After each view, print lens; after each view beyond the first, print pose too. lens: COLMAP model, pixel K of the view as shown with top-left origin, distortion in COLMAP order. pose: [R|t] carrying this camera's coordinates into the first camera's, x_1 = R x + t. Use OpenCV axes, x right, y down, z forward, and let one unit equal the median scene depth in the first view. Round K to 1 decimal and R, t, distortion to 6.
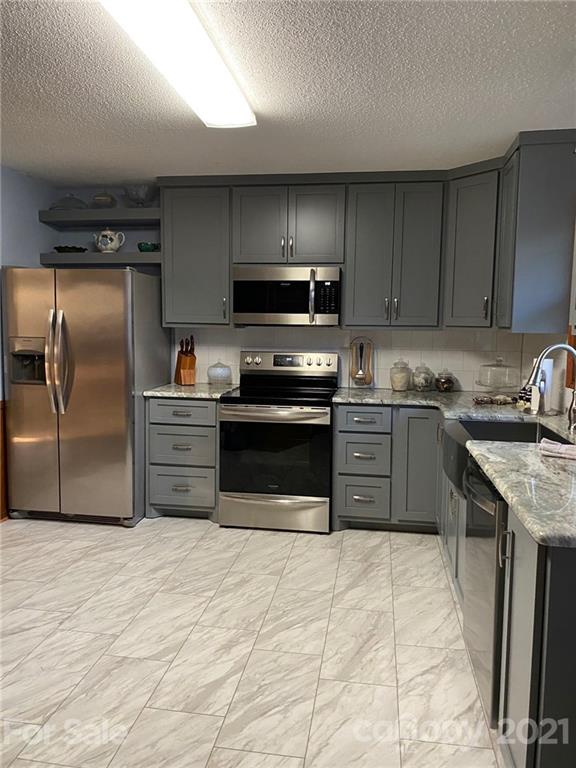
lens RADIAL K [[584.1, 0, 283.6], [0, 584.1, 380.1], [0, 0, 1]] dist [0.087767, -0.109118]
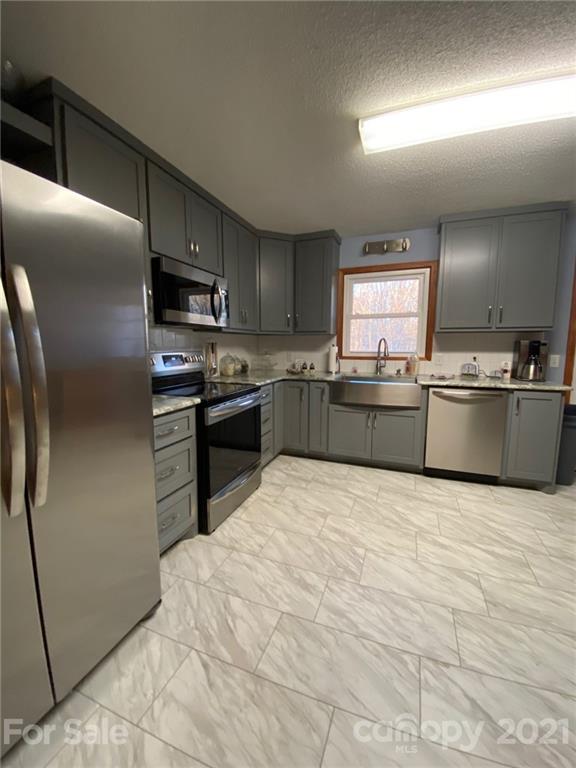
lens RADIAL K [[308.8, 0, 289.4], [0, 308.8, 383.3], [0, 0, 1]] dist [0.023096, -0.021842]
pose [[0.198768, -0.139353, 0.970089, -0.729856], [0.091454, 0.988158, 0.123210, -0.060874], [-0.975770, 0.064228, 0.209159, 1.013023]]
